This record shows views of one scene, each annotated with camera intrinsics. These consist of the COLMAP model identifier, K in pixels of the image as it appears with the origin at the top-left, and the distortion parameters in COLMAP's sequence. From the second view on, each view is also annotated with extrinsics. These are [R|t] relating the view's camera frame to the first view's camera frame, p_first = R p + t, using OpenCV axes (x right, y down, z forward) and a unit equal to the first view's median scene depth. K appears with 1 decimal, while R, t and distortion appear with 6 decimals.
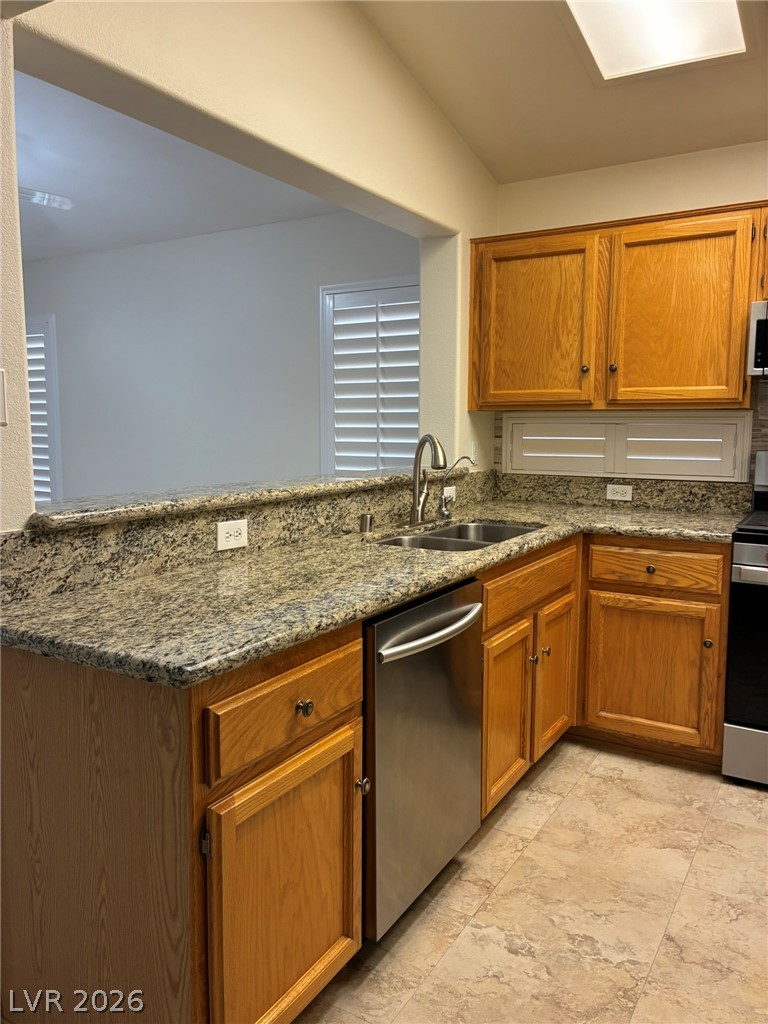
lens RADIAL K [[778.0, 0, 385.9], [0, 778.0, 508.4], [0, 0, 1]] dist [0.023819, -0.006311]
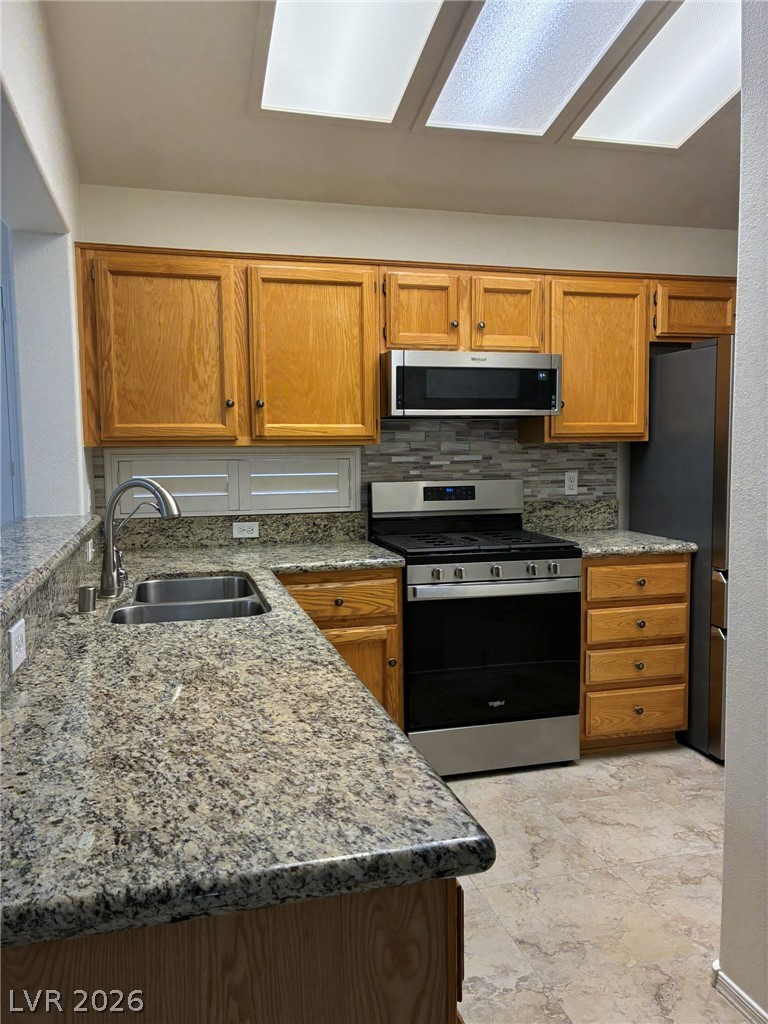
lens RADIAL K [[774.7, 0, 382.1], [0, 774.7, 510.7], [0, 0, 1]] dist [0.066860, -0.086468]
pose [[0.695167, -0.068334, 0.715593, -0.301357], [0.093712, 0.995591, 0.004034, -0.035150], [-0.712714, 0.064255, 0.698506, 0.215477]]
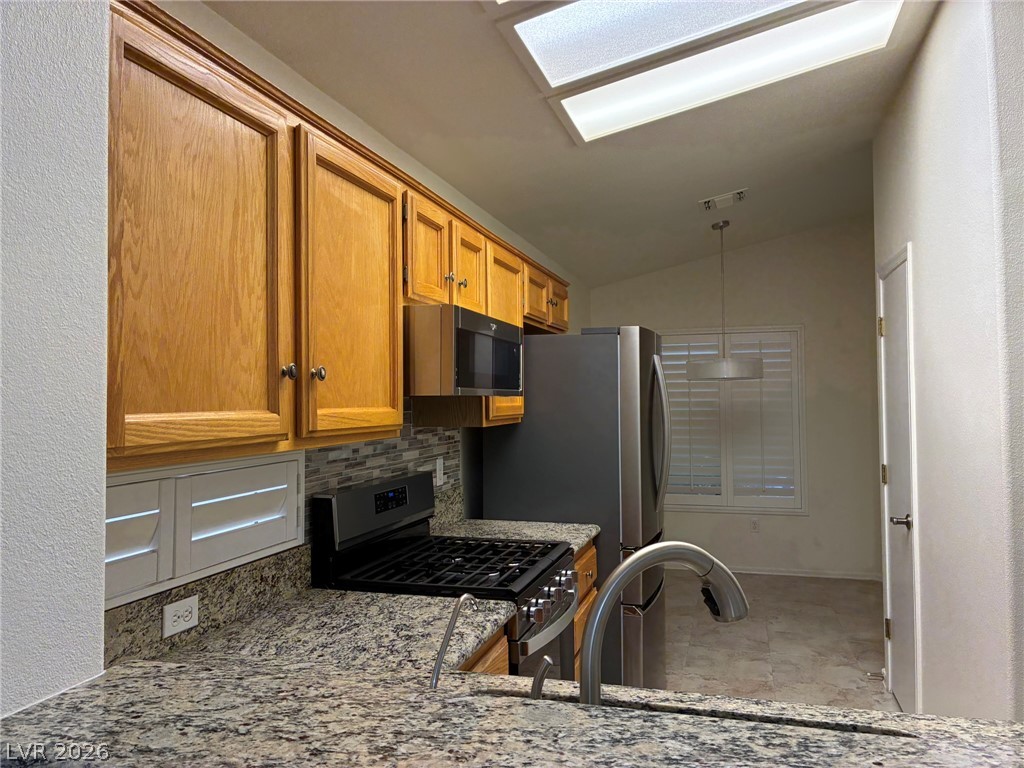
lens RADIAL K [[778.0, 0, 494.2], [0, 778.0, 381.9], [0, 0, 1]] dist [0.023819, -0.006311]
pose [[-0.239849, 0.023651, 0.970522, -0.252732], [0.122929, 0.992396, 0.006196, -0.159118], [-0.962996, 0.120791, -0.240933, 0.993964]]
